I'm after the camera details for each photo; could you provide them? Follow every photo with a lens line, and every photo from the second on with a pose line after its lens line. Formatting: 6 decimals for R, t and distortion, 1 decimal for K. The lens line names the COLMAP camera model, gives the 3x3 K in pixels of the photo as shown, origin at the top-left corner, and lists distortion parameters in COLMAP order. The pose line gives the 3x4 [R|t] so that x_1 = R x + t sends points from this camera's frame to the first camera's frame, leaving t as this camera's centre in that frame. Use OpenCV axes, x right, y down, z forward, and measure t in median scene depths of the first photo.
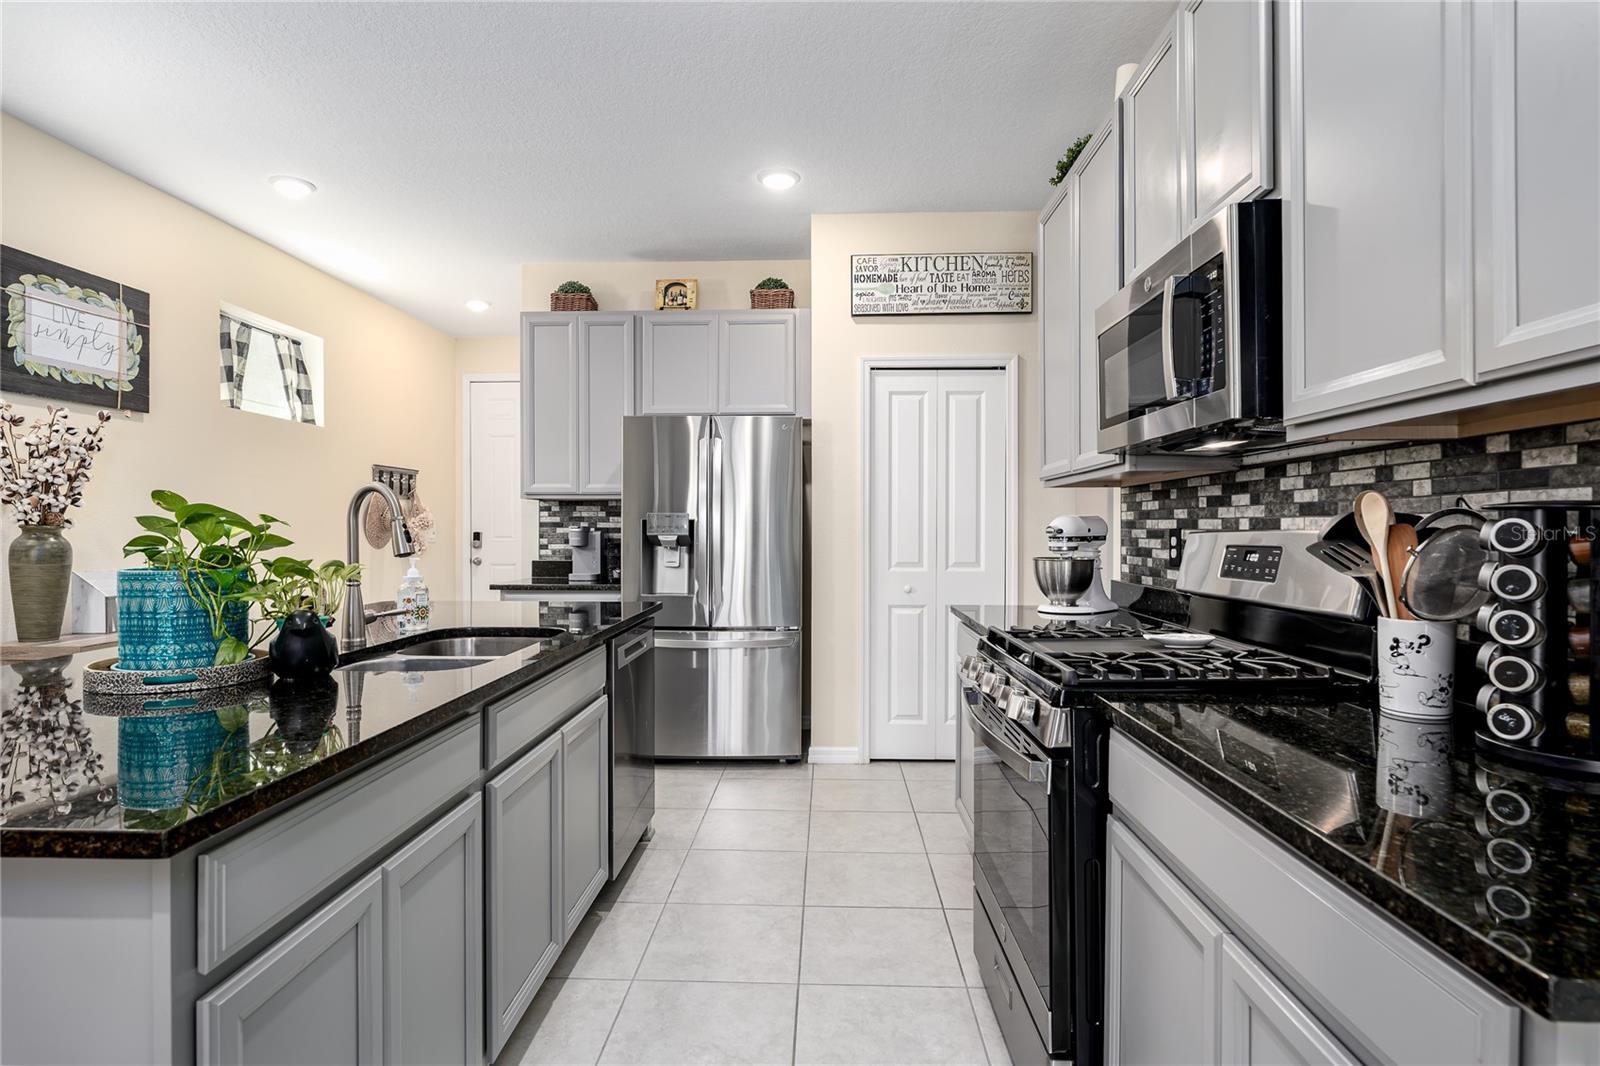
lens RADIAL K [[809.0, 0, 802.6], [0, 809.0, 536.3], [0, 0, 1]] dist [-0.002545, 0.000101]
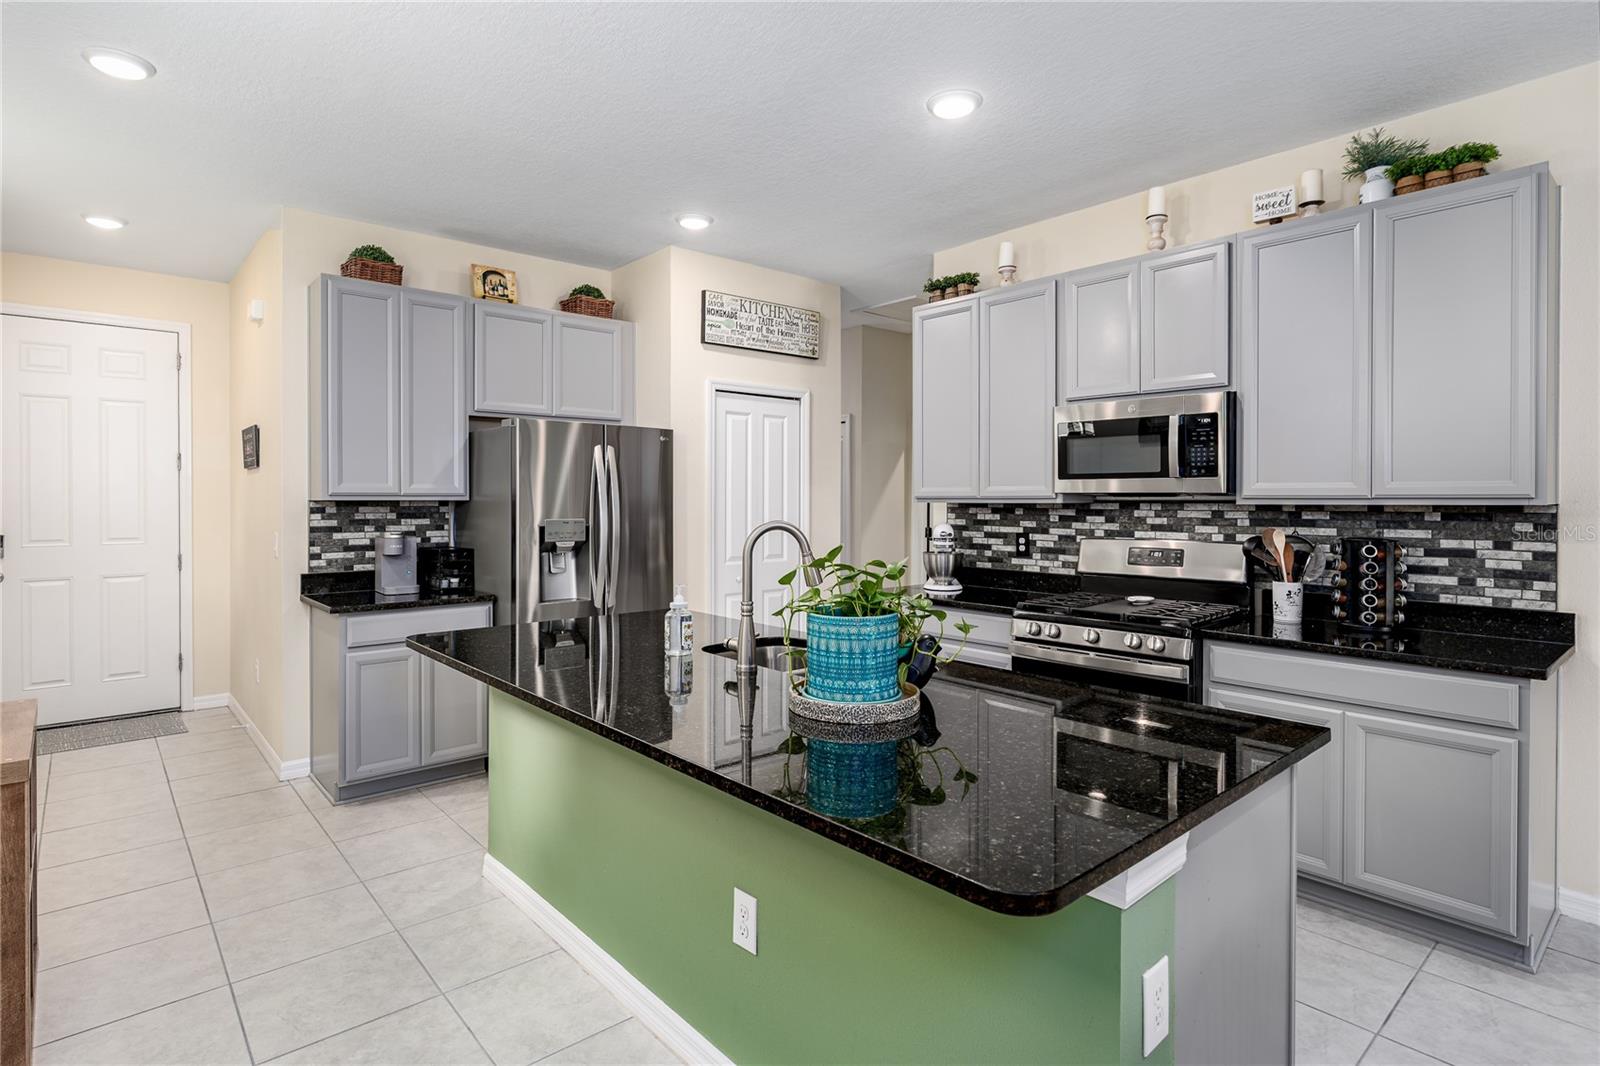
lens RADIAL K [[809.0, 0, 793.1], [0, 809.0, 520.9], [0, 0, 1]] dist [-0.002545, 0.000101]
pose [[0.734999, -0.018712, 0.677810, -0.628087], [0.006623, 0.999770, 0.020418, -0.044726], [-0.678036, -0.010518, 0.734953, 0.075536]]
